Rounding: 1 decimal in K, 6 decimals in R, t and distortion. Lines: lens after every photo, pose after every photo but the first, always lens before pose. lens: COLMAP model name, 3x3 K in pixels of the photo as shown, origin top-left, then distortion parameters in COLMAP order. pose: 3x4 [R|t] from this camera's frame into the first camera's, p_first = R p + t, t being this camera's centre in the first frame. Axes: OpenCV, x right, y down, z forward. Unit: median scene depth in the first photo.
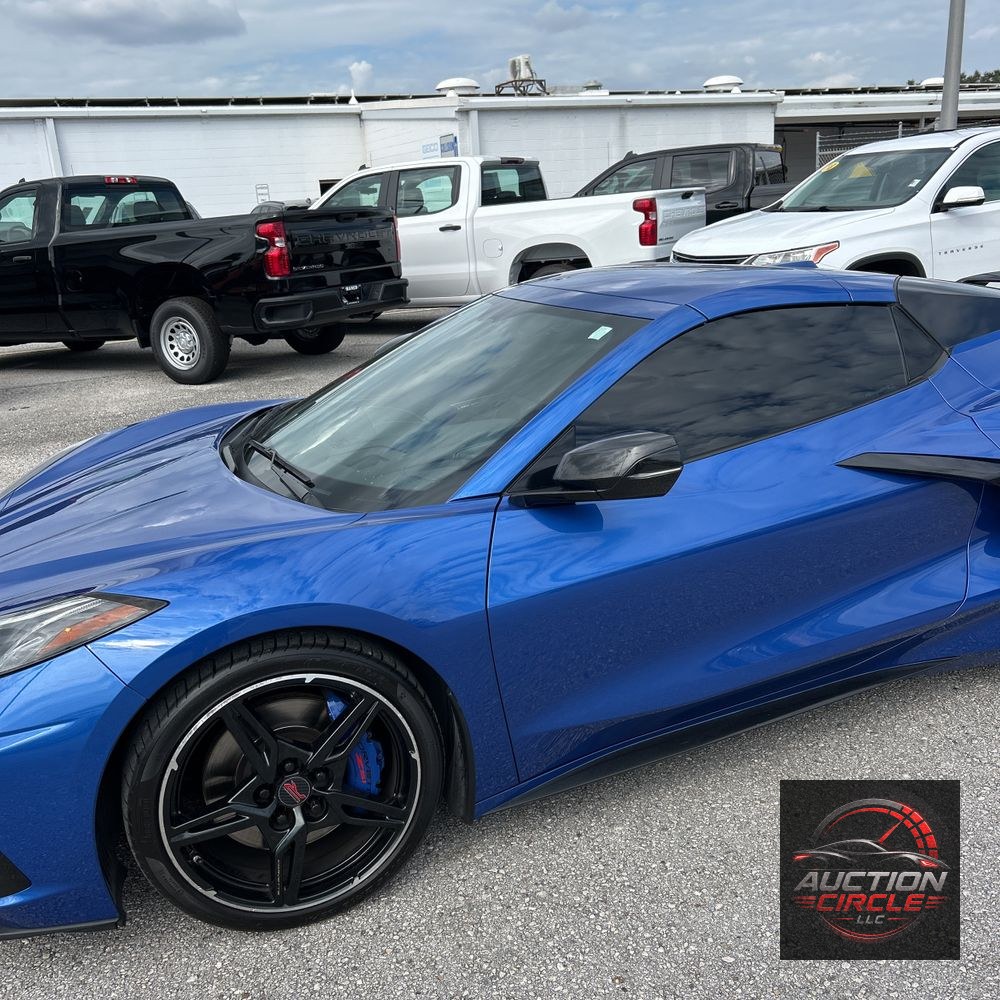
lens RADIAL K [[1005.4, 0, 500.0], [0, 1005.4, 500.0], [0, 0, 1]] dist [0.055762, -0.072539]
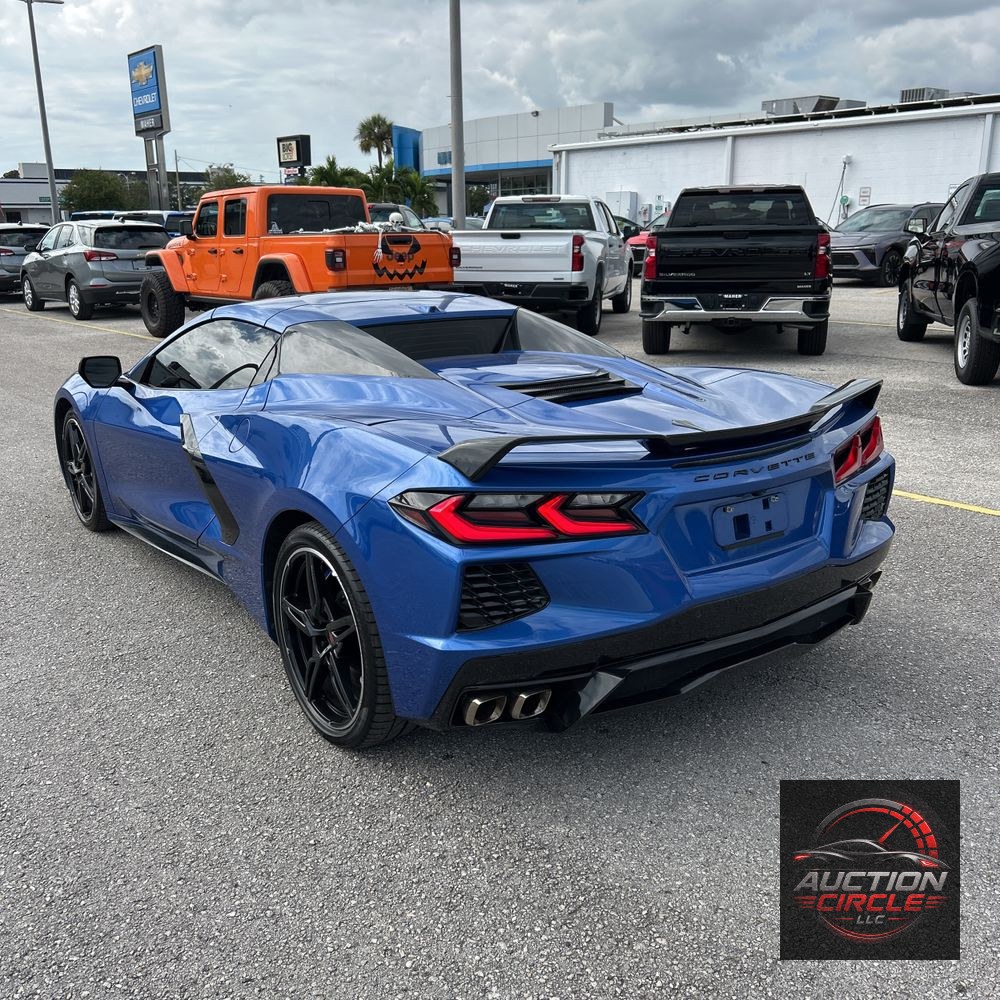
lens RADIAL K [[1012.8, 0, 497.9], [0, 1012.8, 514.8], [0, 0, 1]] dist [0.022993, -0.016353]
pose [[0.288177, 0.316054, -0.903916, 0.447270], [-0.273283, 0.931848, 0.238696, -0.092778], [0.917753, 0.178238, 0.354909, 0.202923]]
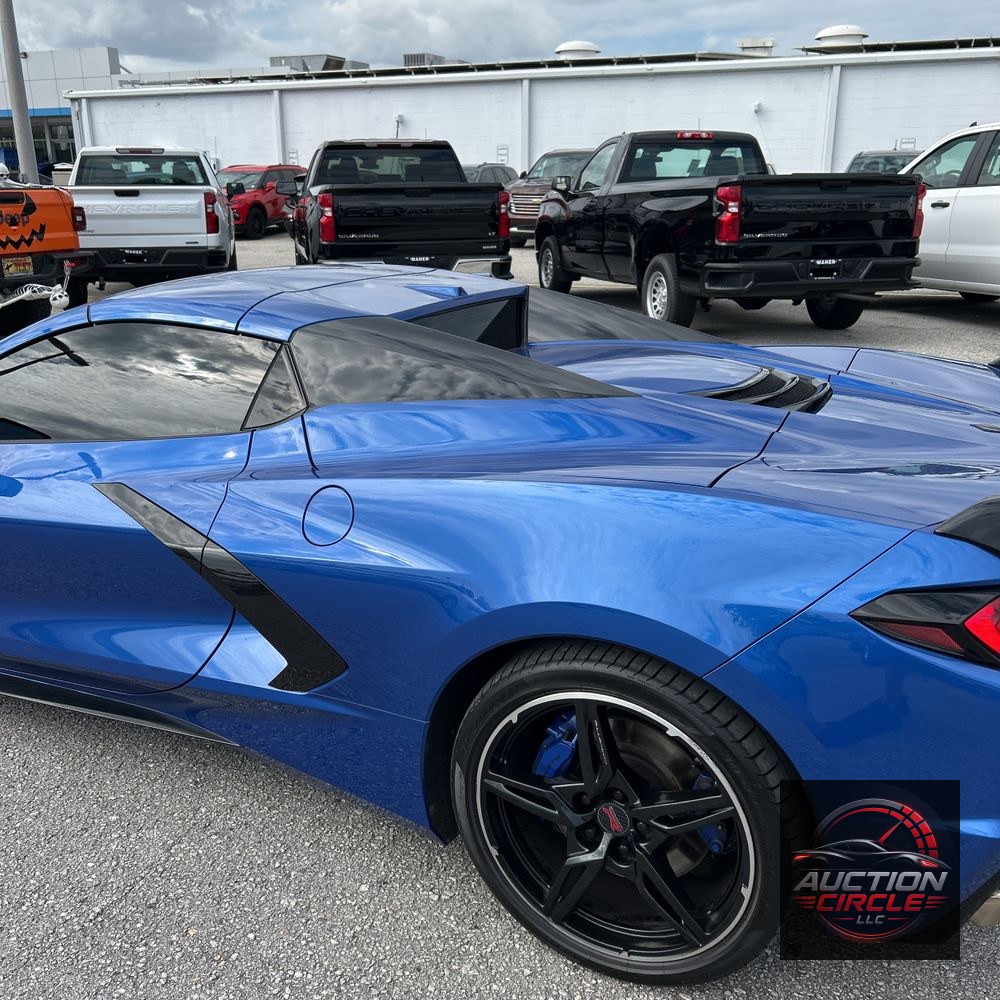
lens RADIAL K [[1012.4, 0, 500.0], [0, 1012.4, 500.0], [0, 0, 1]] dist [0.012037, -0.000699]
pose [[0.686821, 0.270132, -0.674763, 0.285698], [-0.234442, 0.961085, 0.146125, -0.057883], [0.687978, 0.057831, 0.723424, 0.120880]]
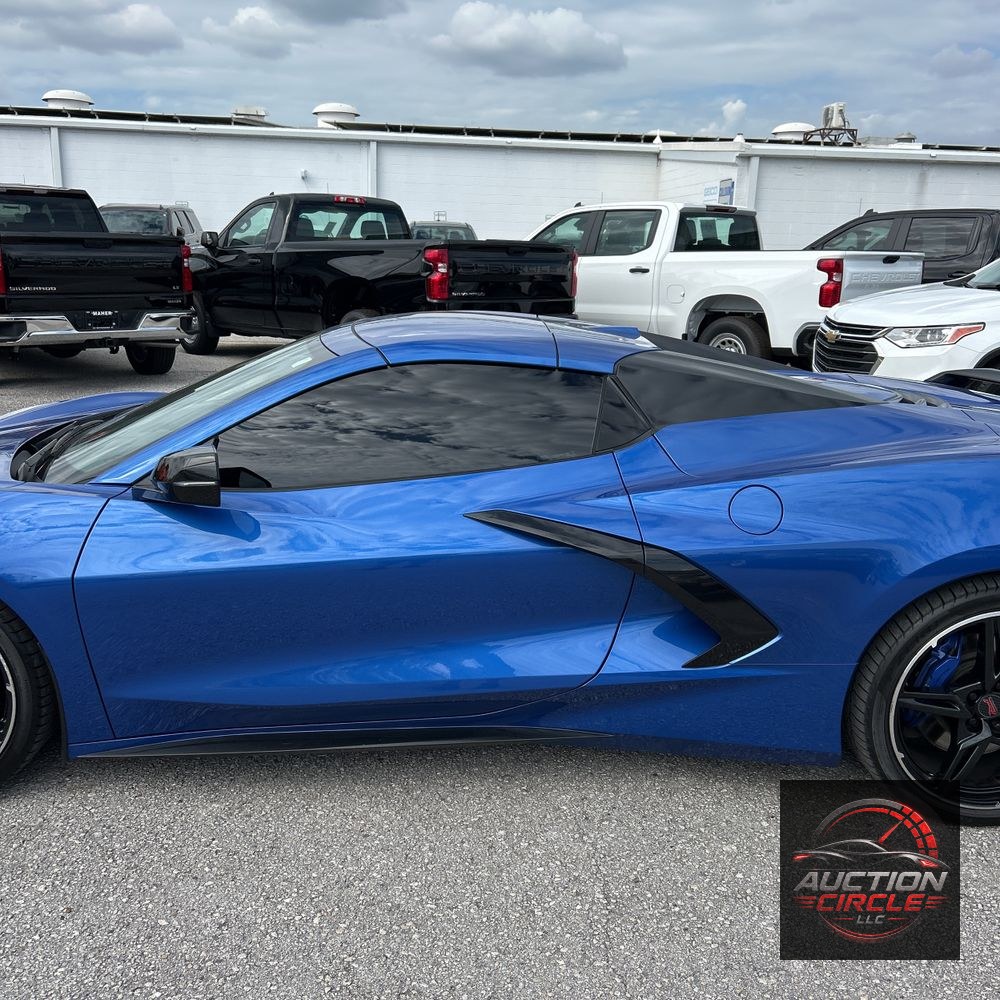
lens RADIAL K [[1012.8, 0, 497.9], [0, 1012.8, 514.8], [0, 0, 1]] dist [0.022993, -0.016353]
pose [[0.943715, 0.163219, -0.287683, 0.148154], [-0.168989, 0.985606, 0.004839, -0.009910], [0.284332, 0.044049, 0.957713, 0.000866]]
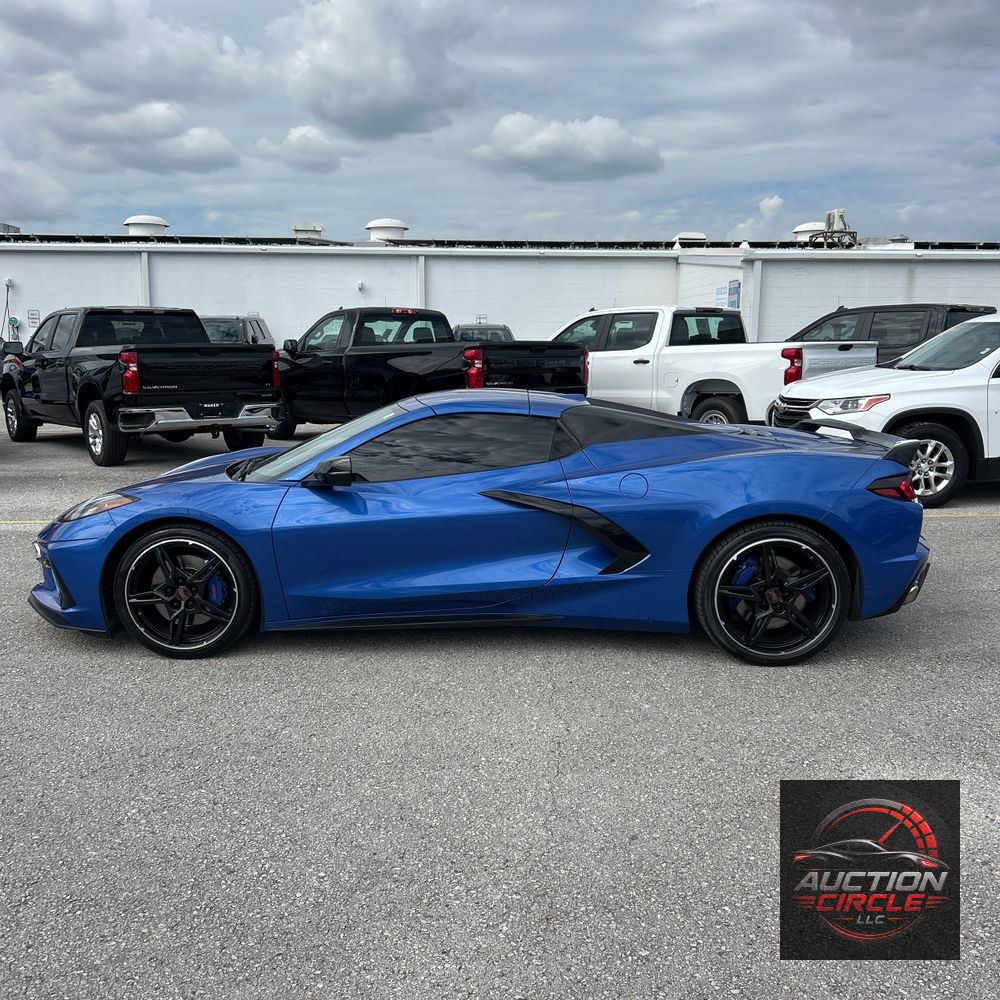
lens RADIAL K [[1003.0, 0, 500.0], [0, 1003.0, 500.0], [0, 0, 1]] dist [0.087747, -0.204974]
pose [[0.931752, 0.114578, -0.344544, 0.230431], [-0.154323, 0.983900, -0.090142, 0.032500], [0.328668, 0.137161, 0.934433, -0.174748]]
